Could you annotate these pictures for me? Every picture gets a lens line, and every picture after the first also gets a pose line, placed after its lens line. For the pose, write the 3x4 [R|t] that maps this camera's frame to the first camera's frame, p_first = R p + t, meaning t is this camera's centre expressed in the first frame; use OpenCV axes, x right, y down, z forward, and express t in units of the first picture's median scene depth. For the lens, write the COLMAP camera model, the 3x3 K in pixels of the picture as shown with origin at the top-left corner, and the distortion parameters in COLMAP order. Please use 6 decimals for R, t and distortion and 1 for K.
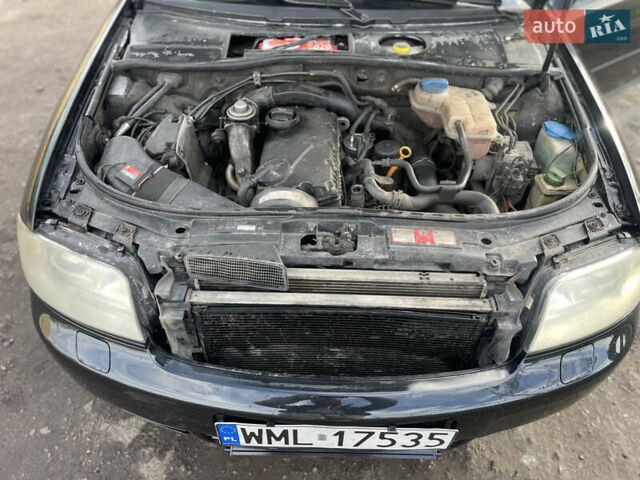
lens RADIAL K [[486.6, 0, 323.3], [0, 486.6, 236.9], [0, 0, 1]] dist [0.011901, -0.013748]
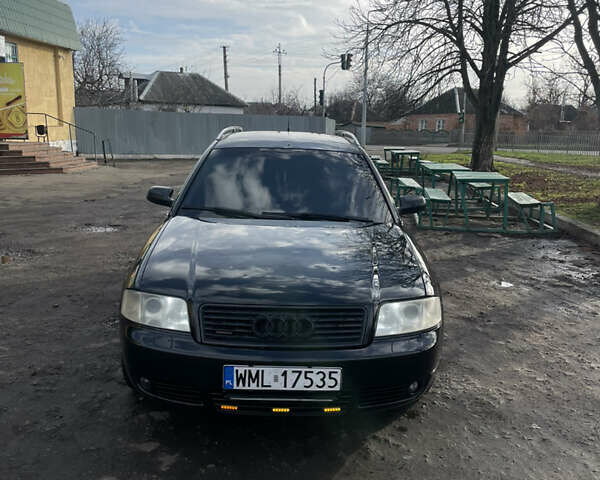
lens RADIAL K [[594.4, 0, 305.4], [0, 594.4, 238.0], [0, 0, 1]] dist [0.038772, 0.000000]
pose [[0.998759, 0.001797, 0.049777, -0.003982], [0.025298, 0.842562, -0.538005, 1.233894], [-0.042907, 0.538596, 0.841471, -1.358384]]
